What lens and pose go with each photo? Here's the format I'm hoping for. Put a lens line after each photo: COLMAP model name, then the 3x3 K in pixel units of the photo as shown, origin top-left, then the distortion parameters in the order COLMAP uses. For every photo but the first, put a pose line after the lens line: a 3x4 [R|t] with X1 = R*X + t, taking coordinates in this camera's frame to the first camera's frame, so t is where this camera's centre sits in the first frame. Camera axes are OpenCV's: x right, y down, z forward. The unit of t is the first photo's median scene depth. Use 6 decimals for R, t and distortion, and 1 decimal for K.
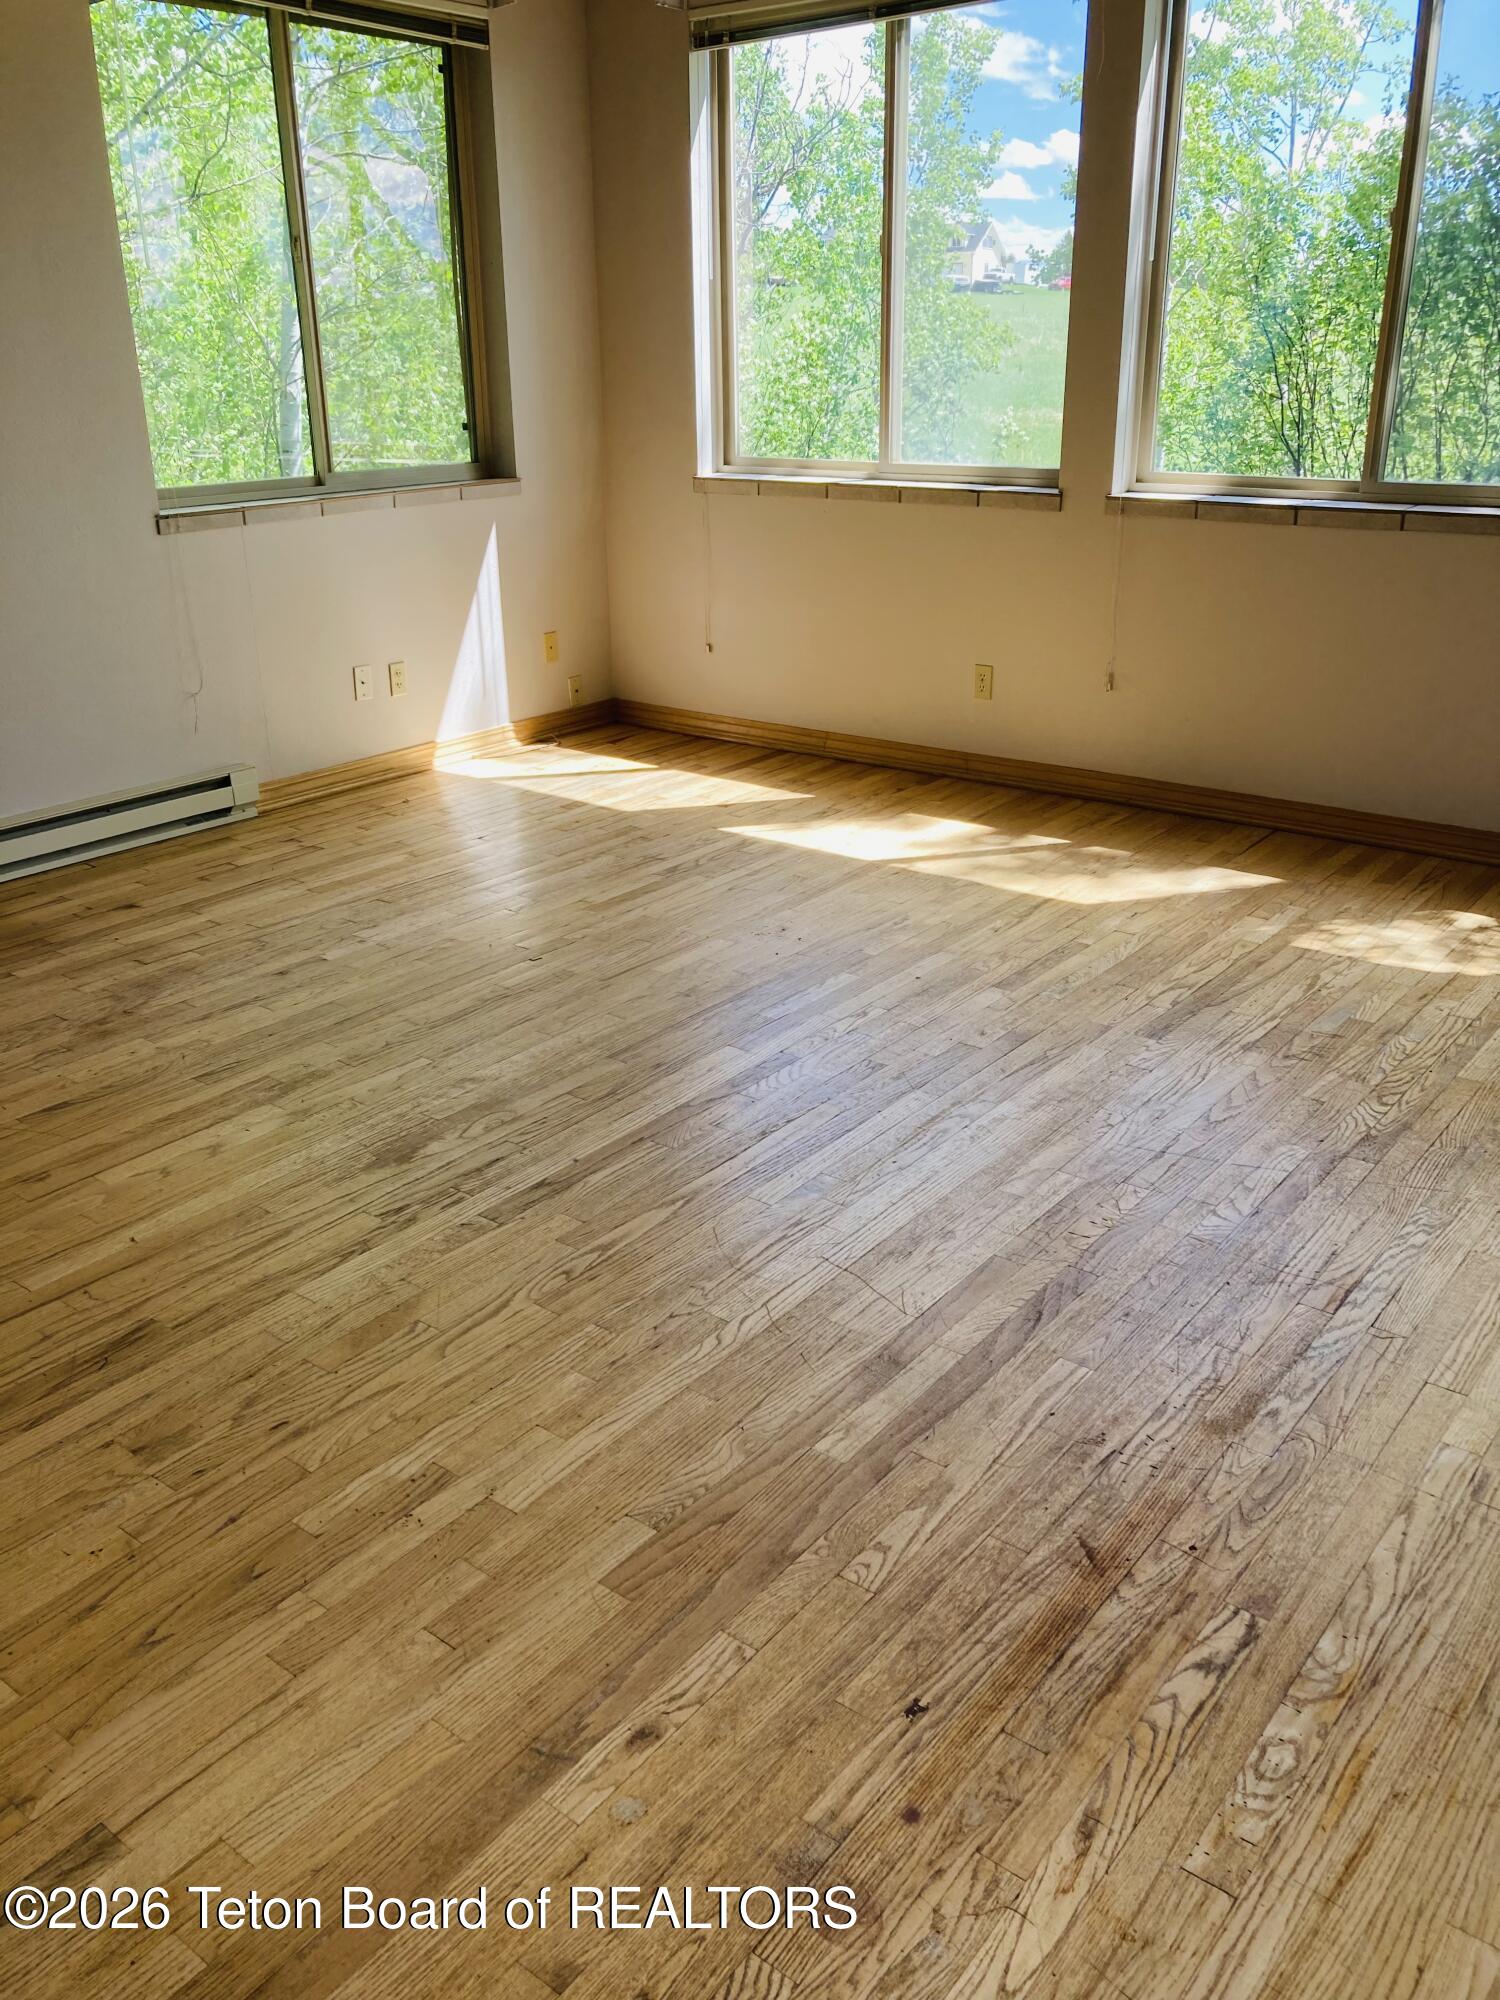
lens RADIAL K [[1646.5, 0, 750.5], [0, 1646.5, 982.7], [0, 0, 1]] dist [0.039032, -0.016655]
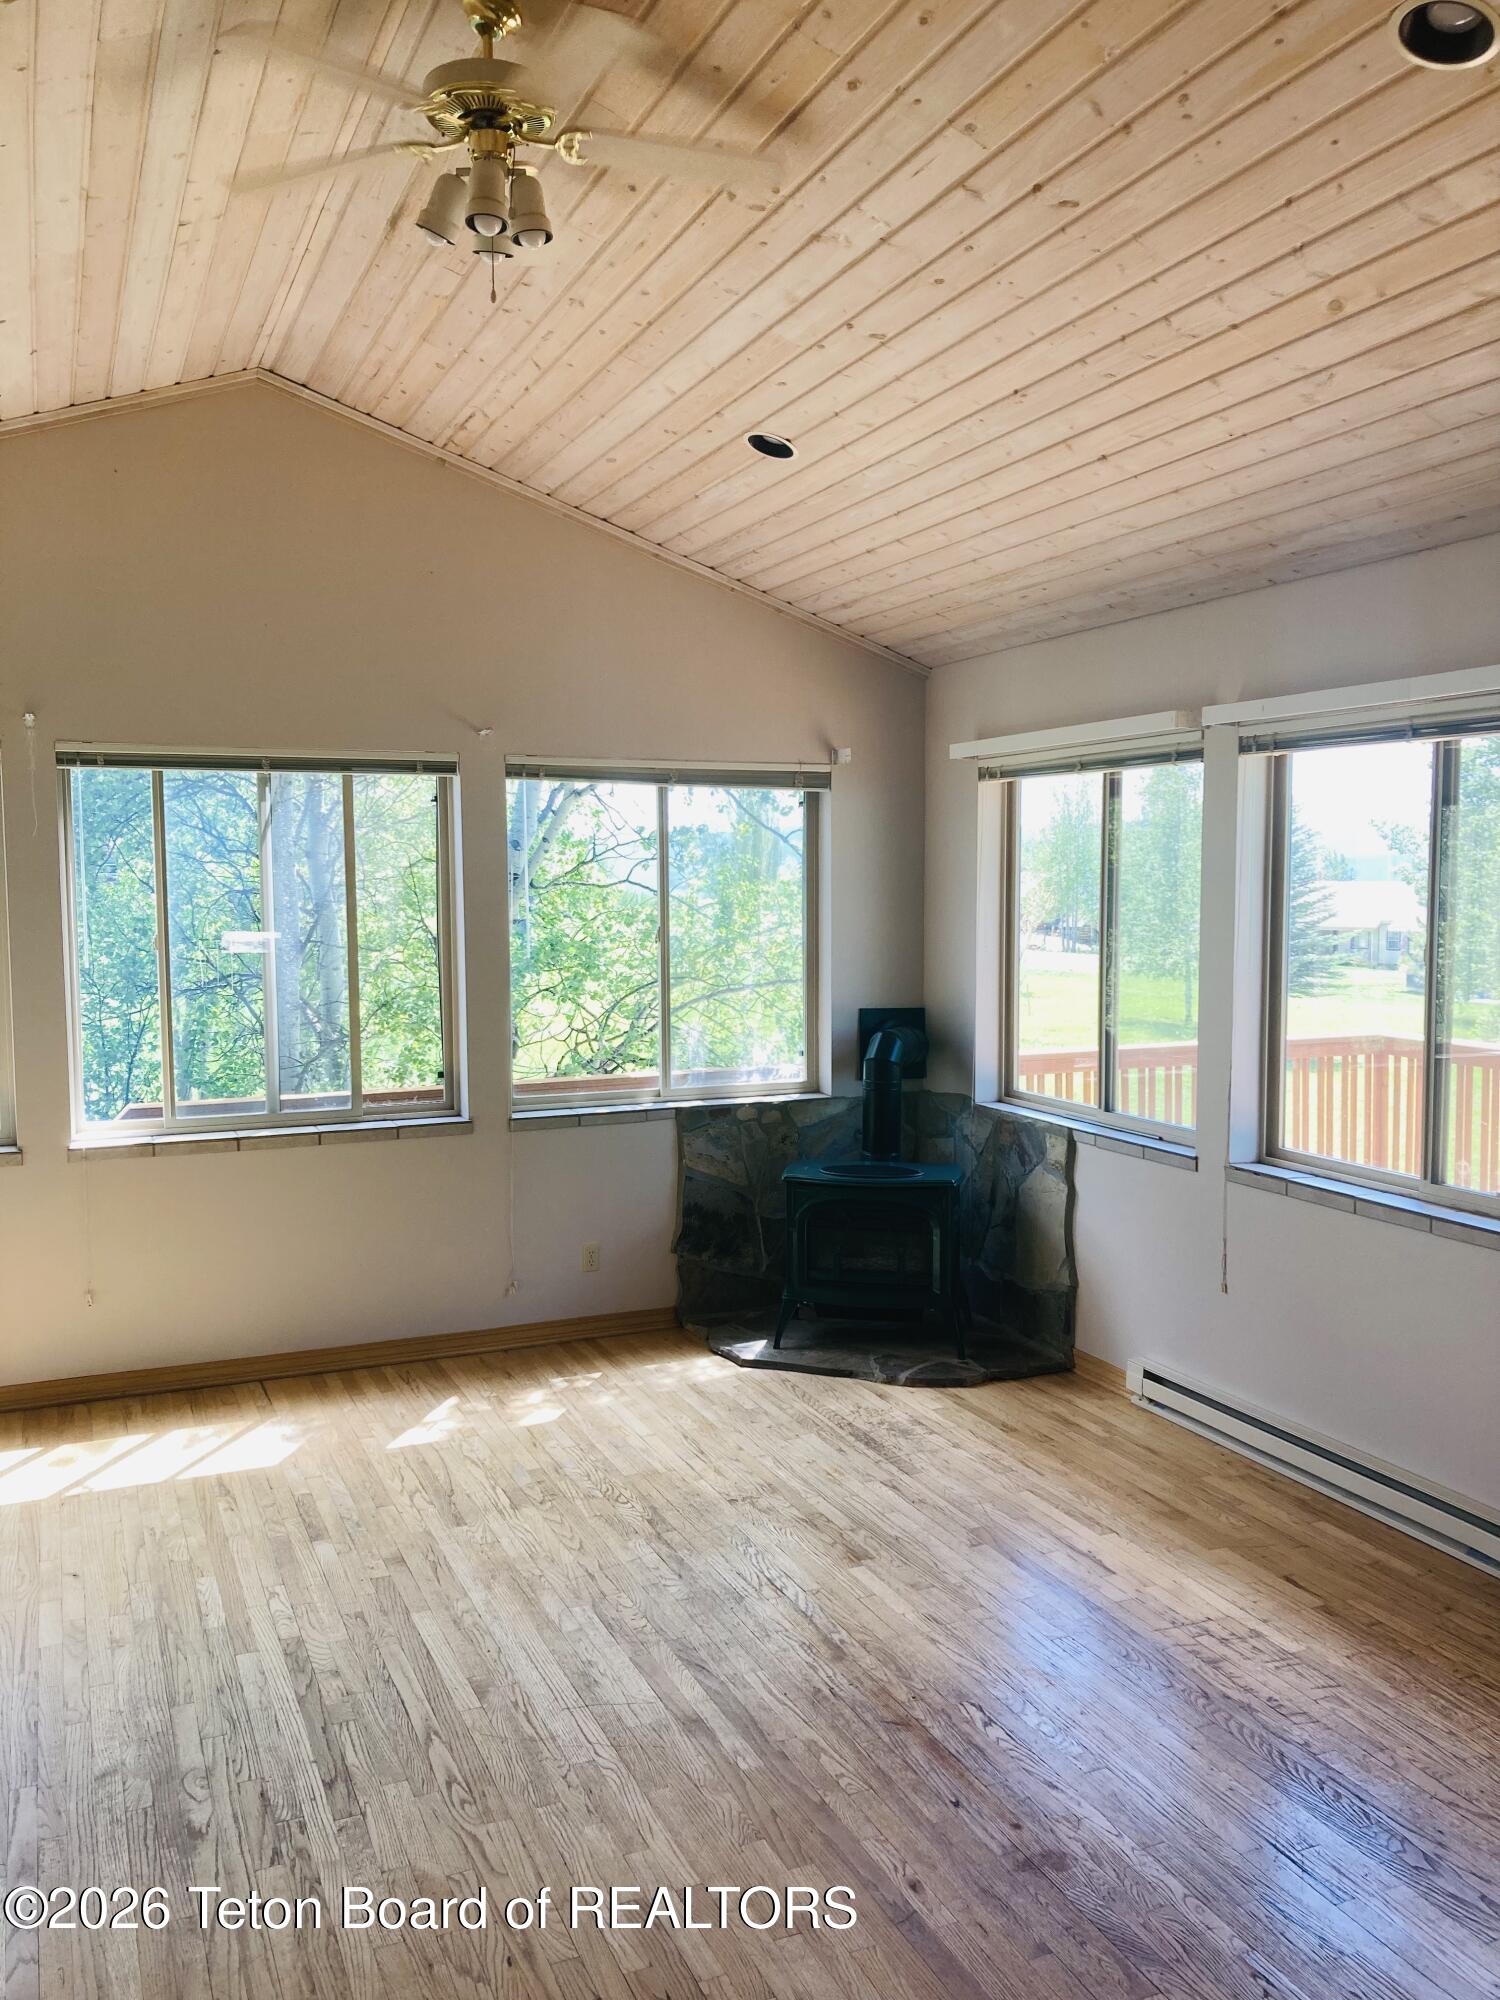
lens RADIAL K [[1646.5, 0, 758.3], [0, 1646.5, 1002.5], [0, 0, 1]] dist [0.039032, -0.016655]
pose [[0.477397, -0.060871, 0.876577, -0.988990], [0.312776, 0.944029, -0.104788, -0.187670], [-0.821136, 0.324198, 0.469715, -0.014183]]
